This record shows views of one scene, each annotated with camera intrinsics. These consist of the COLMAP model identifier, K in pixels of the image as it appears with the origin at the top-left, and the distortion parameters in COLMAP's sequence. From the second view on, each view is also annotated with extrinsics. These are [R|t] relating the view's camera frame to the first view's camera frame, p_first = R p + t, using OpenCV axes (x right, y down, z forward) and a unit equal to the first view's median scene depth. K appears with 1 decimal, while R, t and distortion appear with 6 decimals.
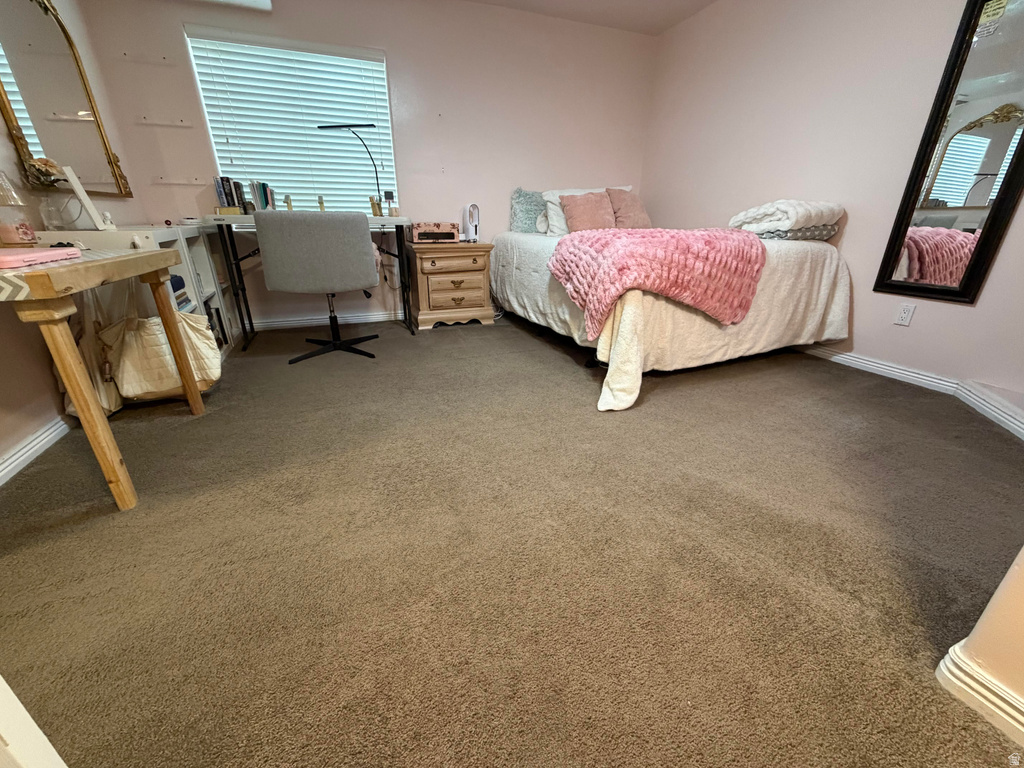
lens RADIAL K [[410.2, 0, 514.4], [0, 410.2, 380.0], [0, 0, 1]] dist [0.003792, 0.000046]
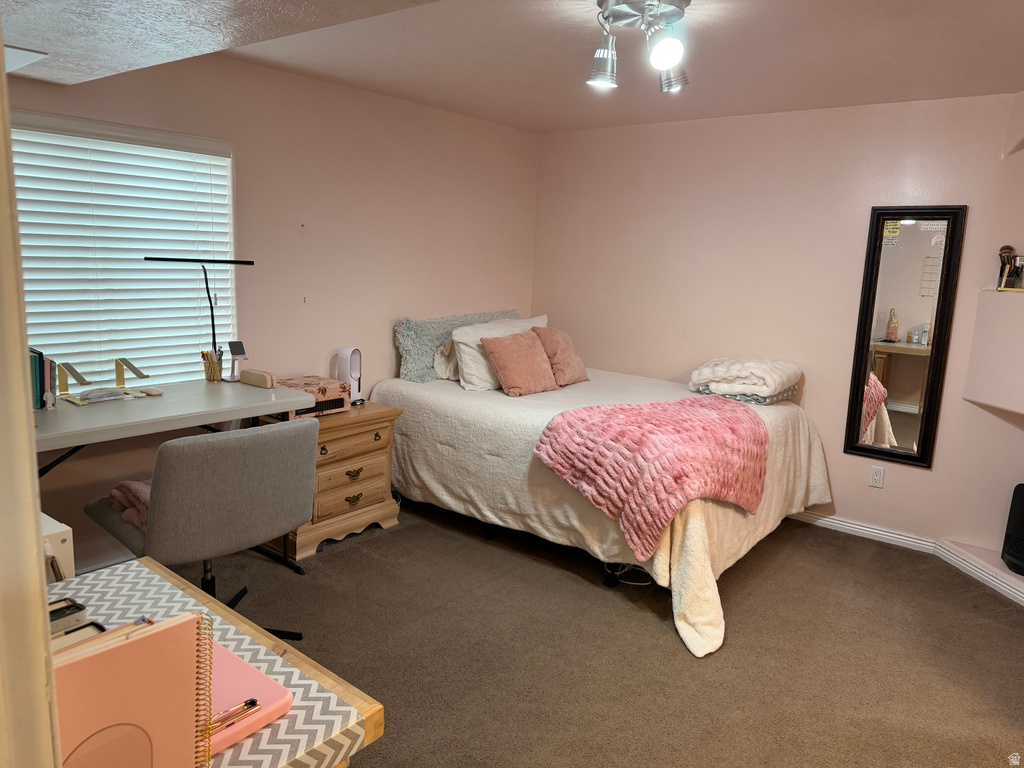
lens RADIAL K [[719.8, 0, 500.3], [0, 719.8, 352.7], [0, 0, 1]] dist [0.057415, -0.063435]
pose [[0.873824, -0.045653, 0.484095, -0.645790], [0.148095, 0.973270, -0.175536, -0.254893], [-0.463141, 0.225080, 0.857228, -0.154585]]
